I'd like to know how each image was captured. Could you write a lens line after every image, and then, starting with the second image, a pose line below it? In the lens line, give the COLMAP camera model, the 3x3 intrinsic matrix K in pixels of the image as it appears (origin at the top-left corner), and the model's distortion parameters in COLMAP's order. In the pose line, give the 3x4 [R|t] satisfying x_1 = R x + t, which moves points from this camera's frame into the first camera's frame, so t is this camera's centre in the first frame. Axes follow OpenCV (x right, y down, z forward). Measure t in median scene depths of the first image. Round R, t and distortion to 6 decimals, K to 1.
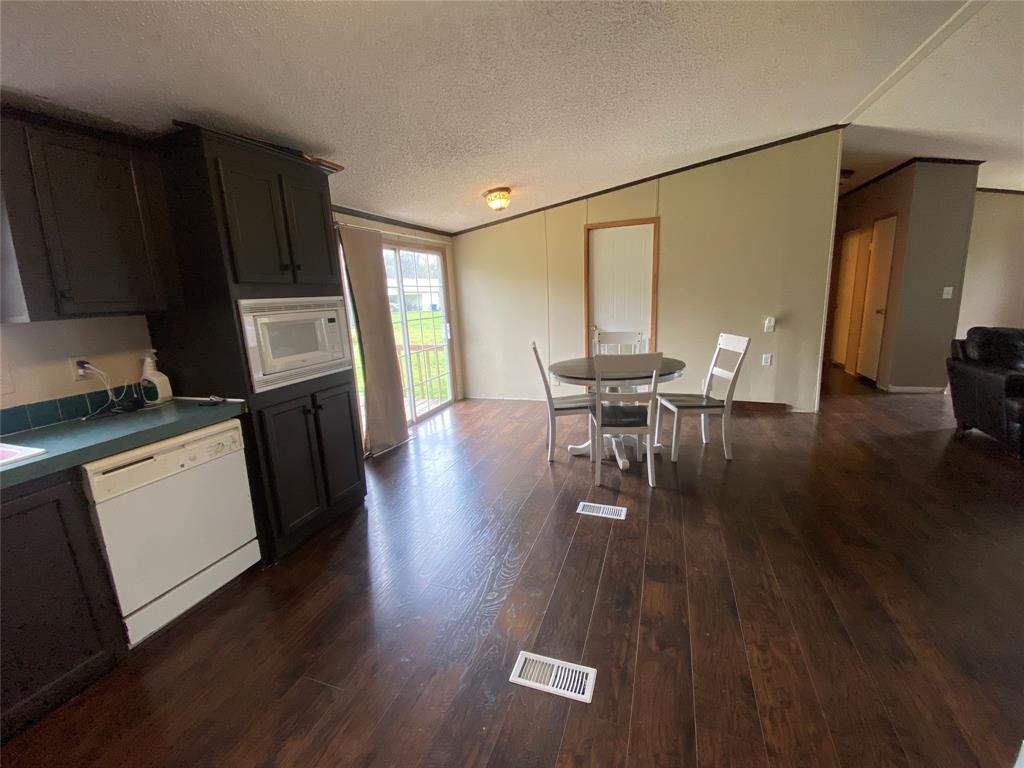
lens RADIAL K [[429.6, 0, 512.0], [0, 429.6, 384.0], [0, 0, 1]] dist [-0.001485, -0.001107]
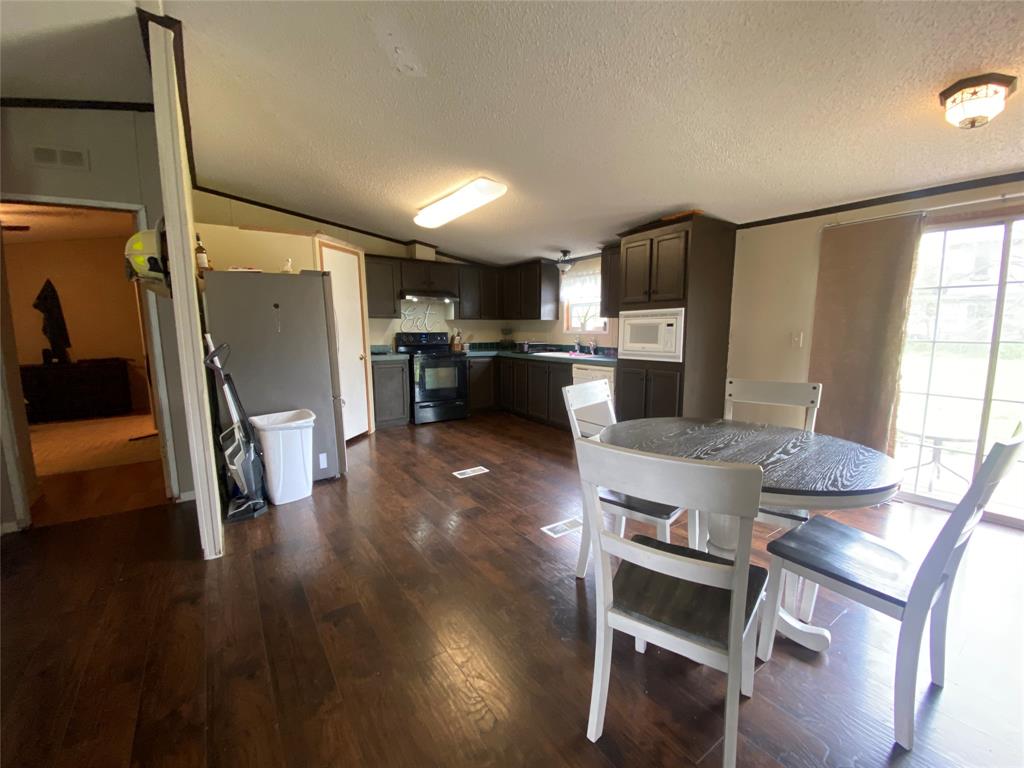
lens RADIAL K [[429.6, 0, 512.0], [0, 429.6, 384.0], [0, 0, 1]] dist [-0.001485, -0.001107]
pose [[-0.590479, 0.157726, -0.791491, 1.168773], [-0.124759, 0.951089, 0.282605, -0.330076], [0.797352, 0.265617, -0.541920, 1.546758]]
